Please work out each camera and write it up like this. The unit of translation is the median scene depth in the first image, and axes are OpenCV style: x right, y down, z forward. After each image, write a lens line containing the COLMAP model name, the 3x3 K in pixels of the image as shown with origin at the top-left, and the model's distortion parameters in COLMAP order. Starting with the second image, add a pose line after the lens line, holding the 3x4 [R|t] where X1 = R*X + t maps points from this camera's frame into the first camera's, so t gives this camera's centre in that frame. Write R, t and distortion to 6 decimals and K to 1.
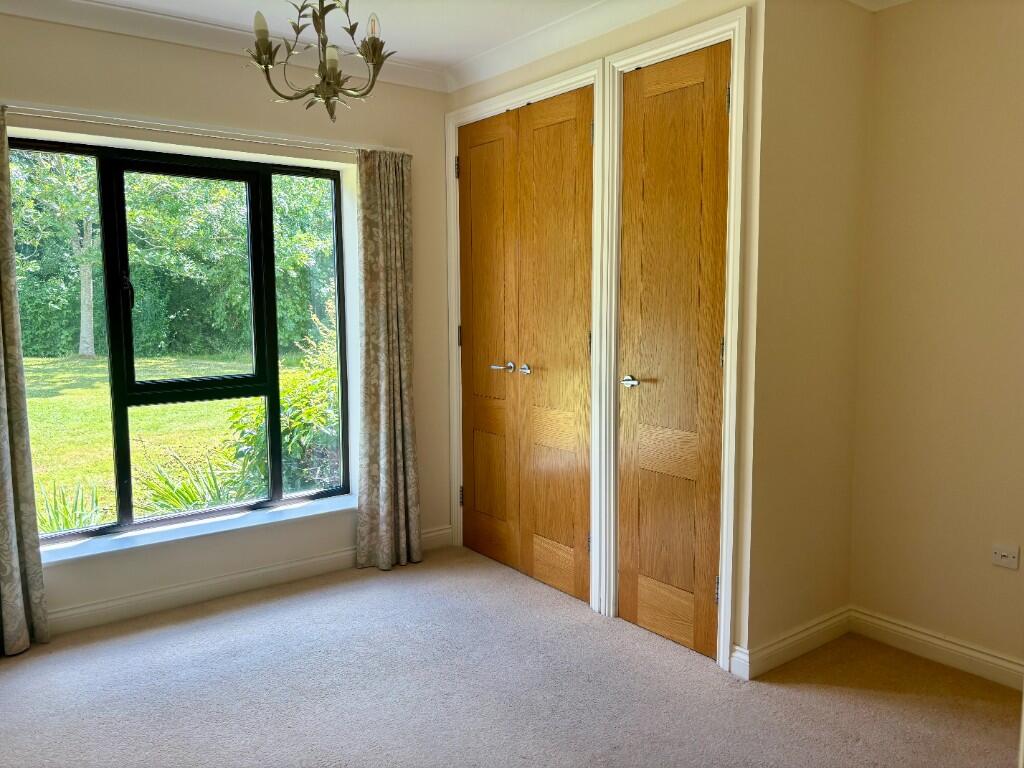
lens RADIAL K [[774.9, 0, 507.9], [0, 774.9, 385.8], [0, 0, 1]] dist [0.043323, -0.038590]
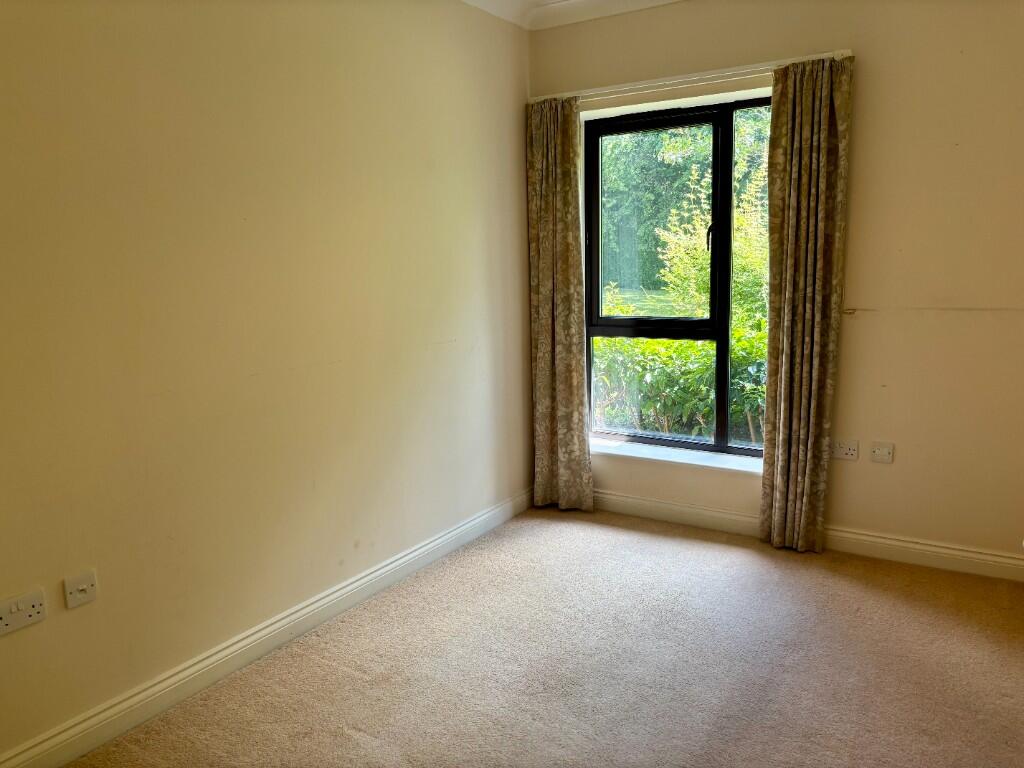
lens RADIAL K [[774.9, 0, 510.5], [0, 774.9, 383.8], [0, 0, 1]] dist [0.043323, -0.038590]
pose [[0.375964, 0.150962, -0.914255, 0.524849], [-0.080797, 0.988223, 0.129950, -0.041955], [0.923105, 0.025012, 0.383734, 0.383980]]
